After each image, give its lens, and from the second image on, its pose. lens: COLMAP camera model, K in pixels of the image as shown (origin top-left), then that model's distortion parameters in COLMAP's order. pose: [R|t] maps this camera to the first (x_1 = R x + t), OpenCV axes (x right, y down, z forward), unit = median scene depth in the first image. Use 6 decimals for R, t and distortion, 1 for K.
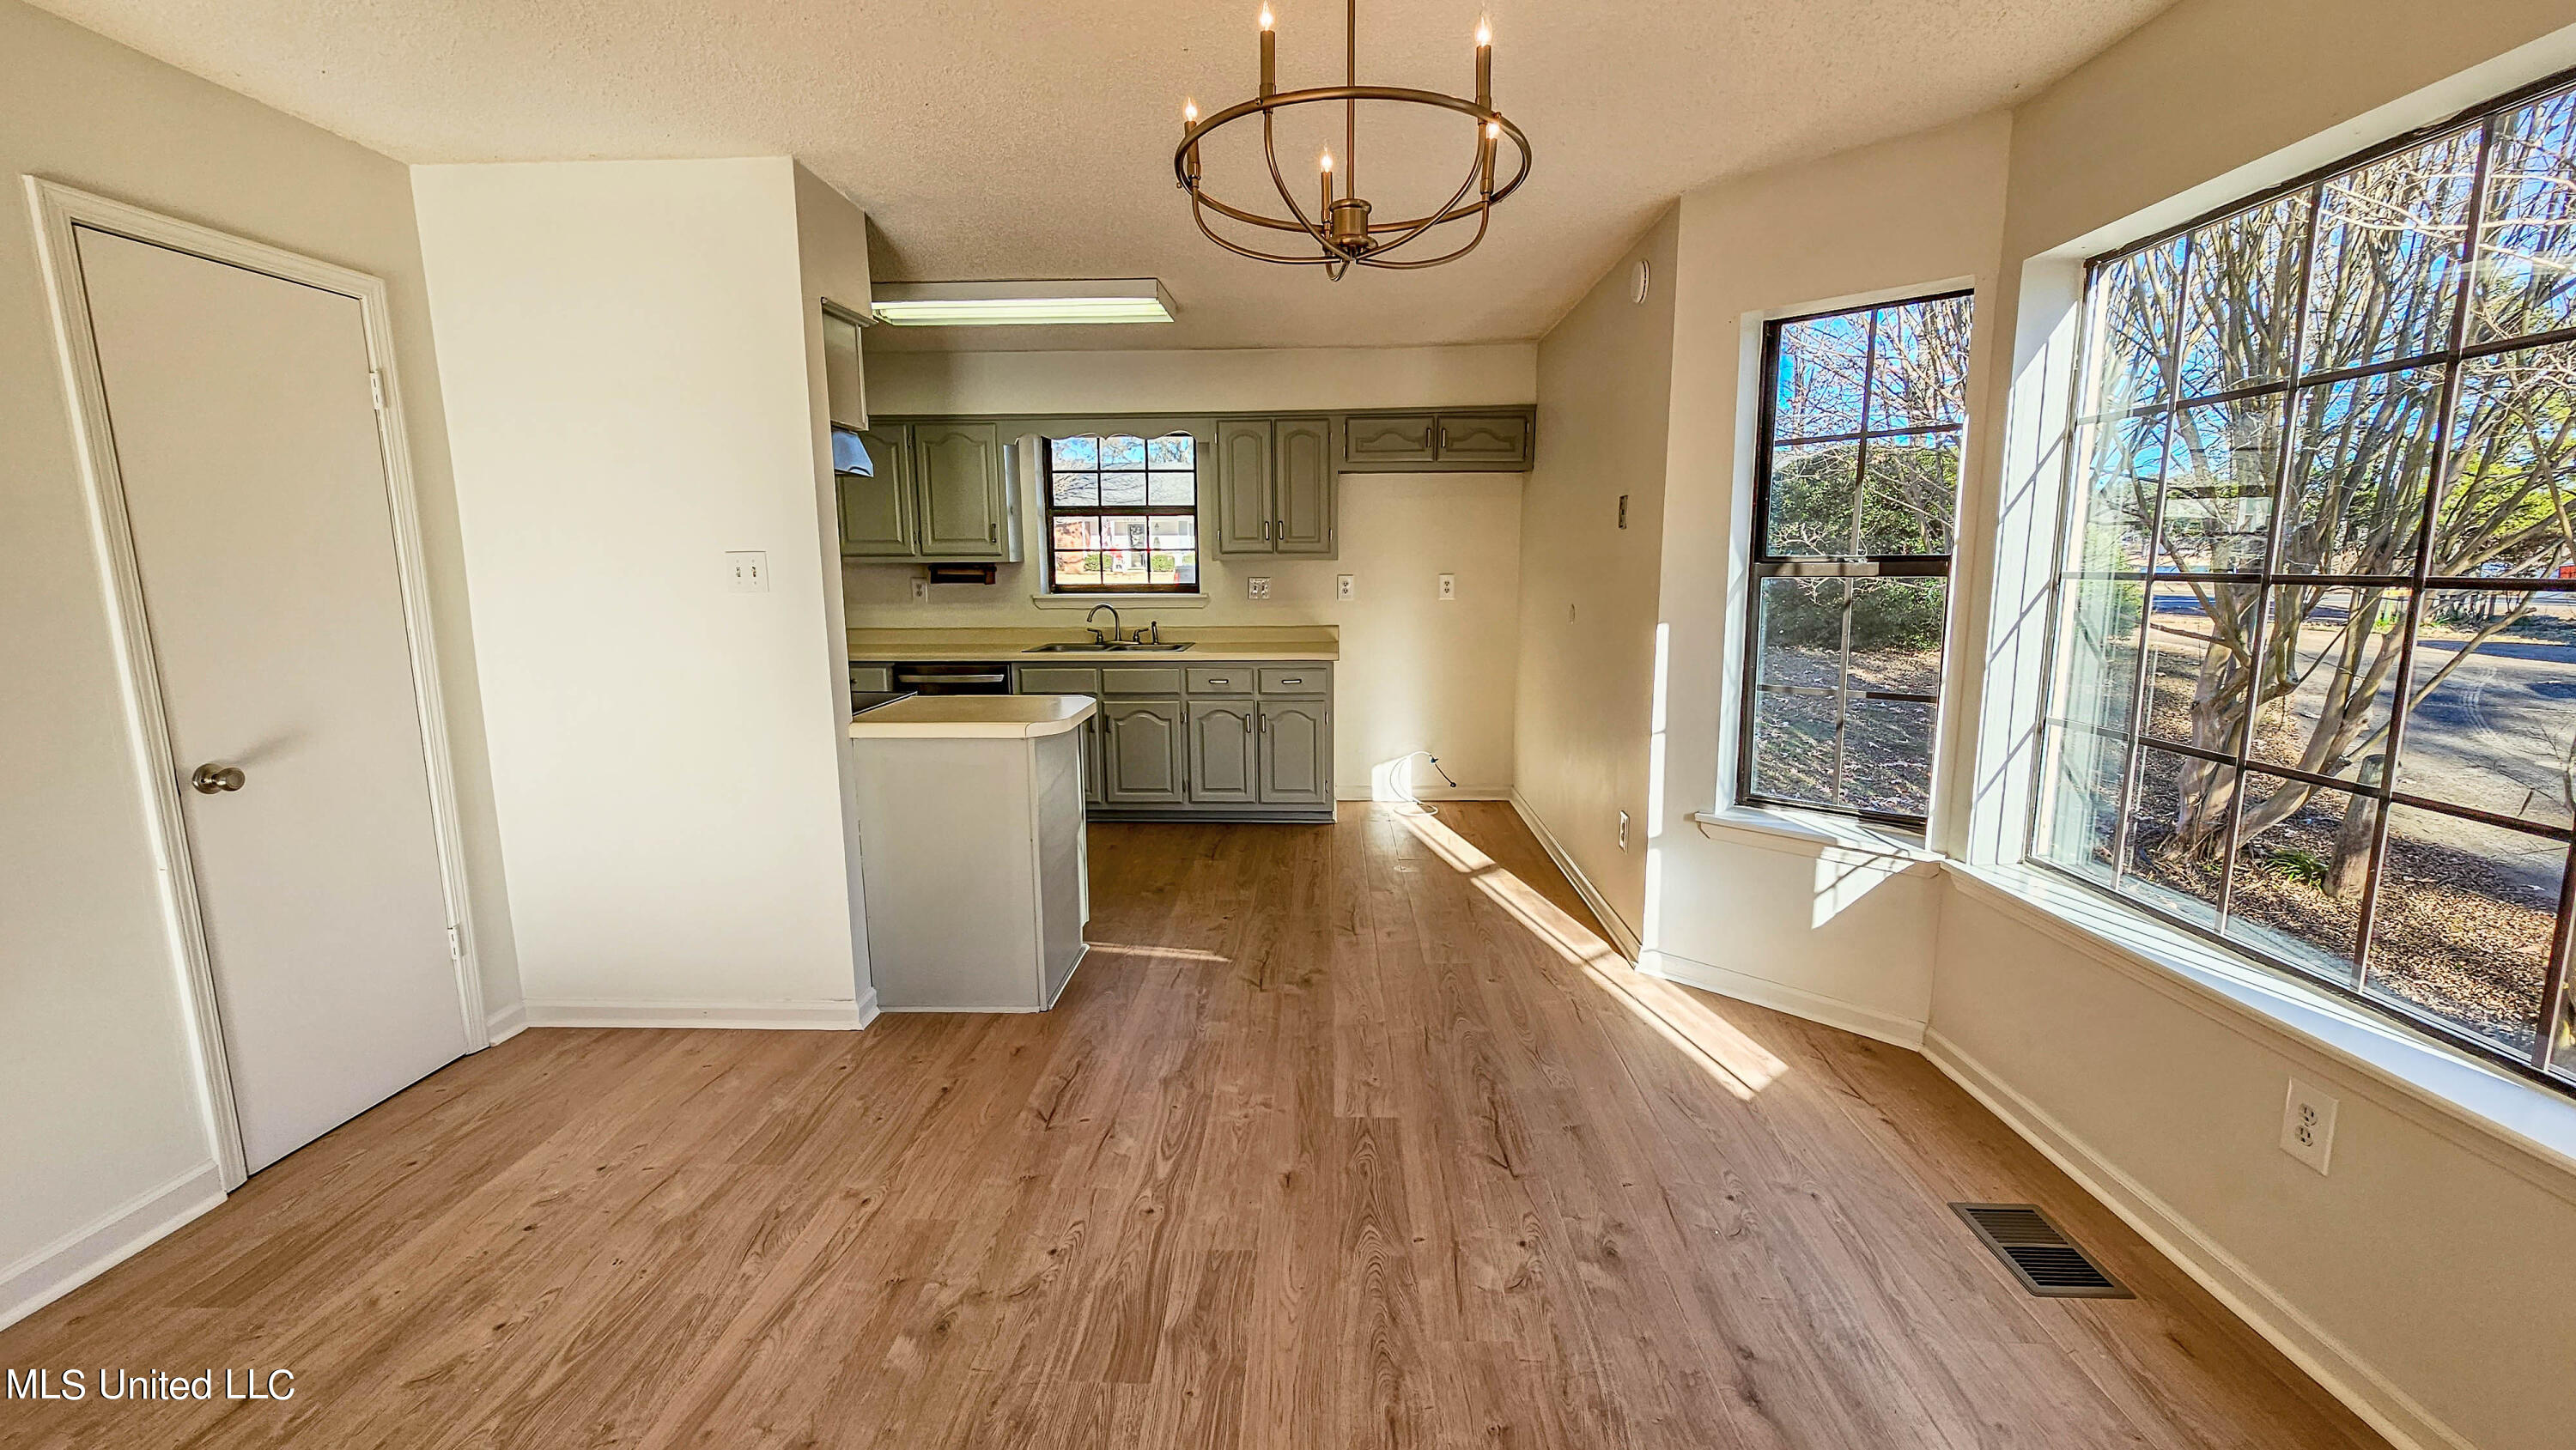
lens RADIAL K [[1060.2, 0, 1288.5], [0, 1060.2, 724.2], [0, 0, 1]] dist [-0.001787, -0.000316]
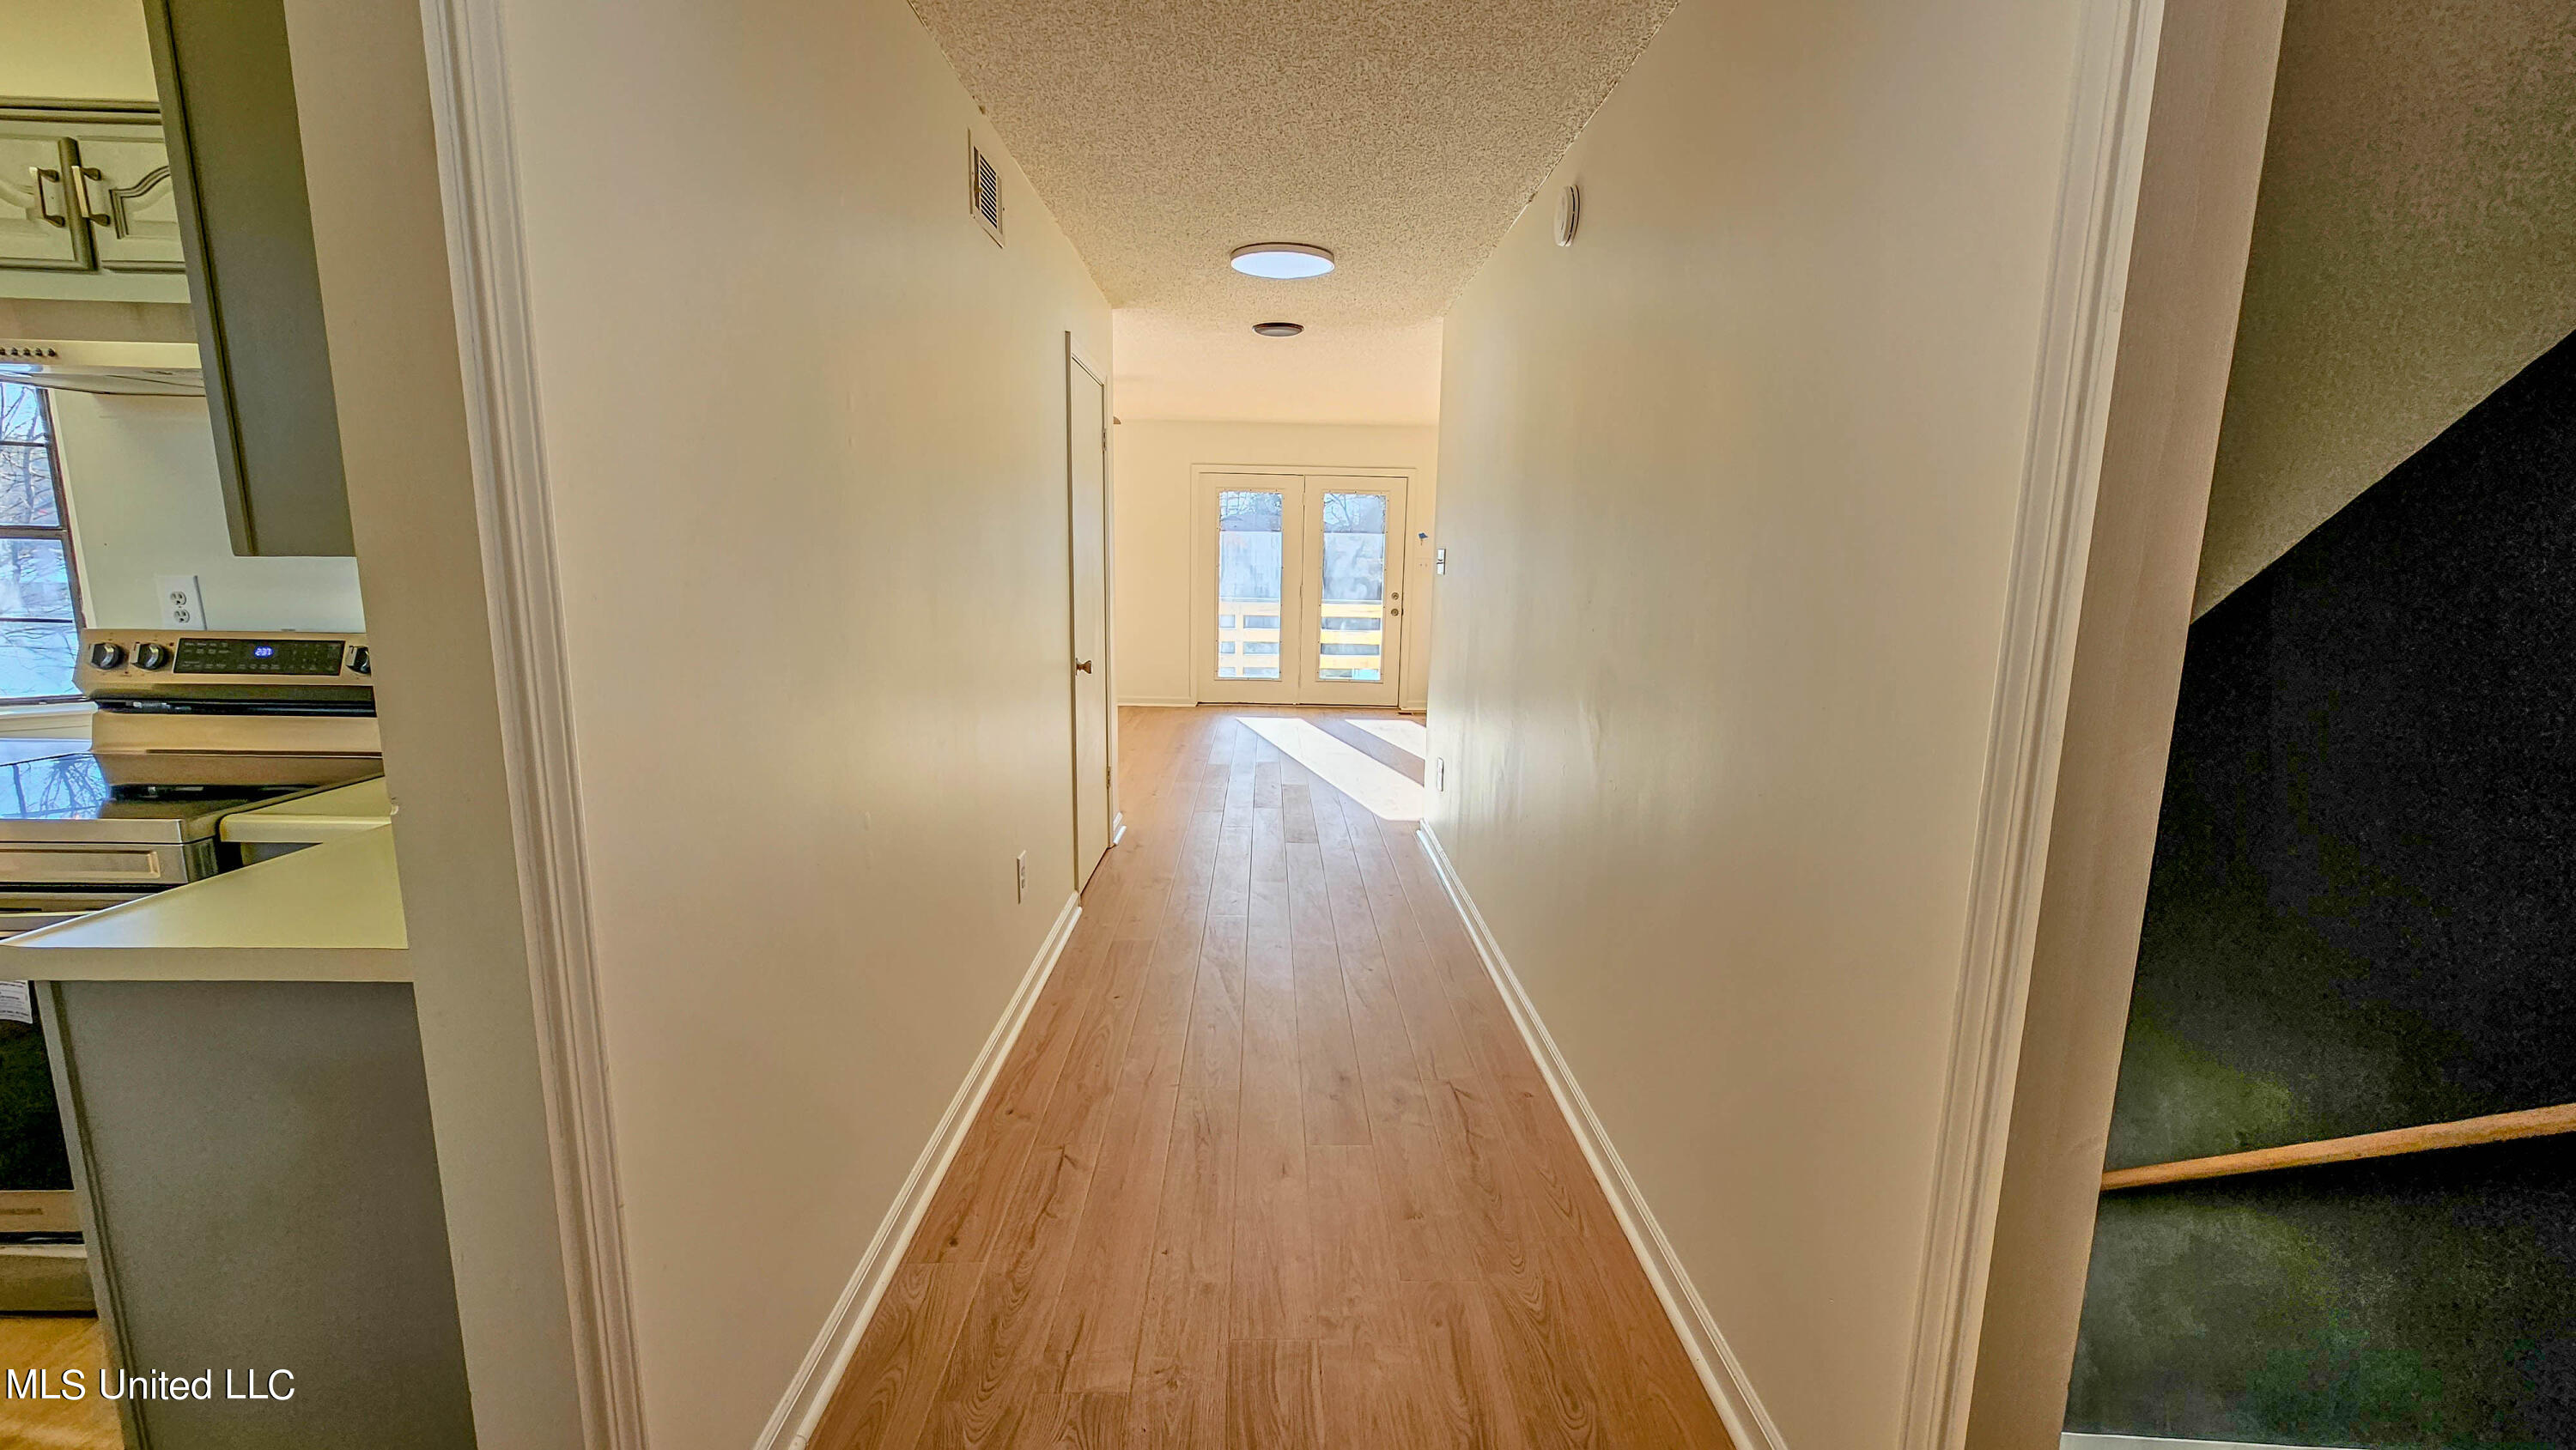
lens RADIAL K [[1060.2, 0, 1287.1], [0, 1060.2, 726.7], [0, 0, 1]] dist [-0.001787, -0.000316]
pose [[-0.998460, 0.016857, -0.052858, -0.277278], [-0.001174, 0.946093, 0.323892, -0.352929], [0.055468, 0.323455, -0.944616, 2.138038]]
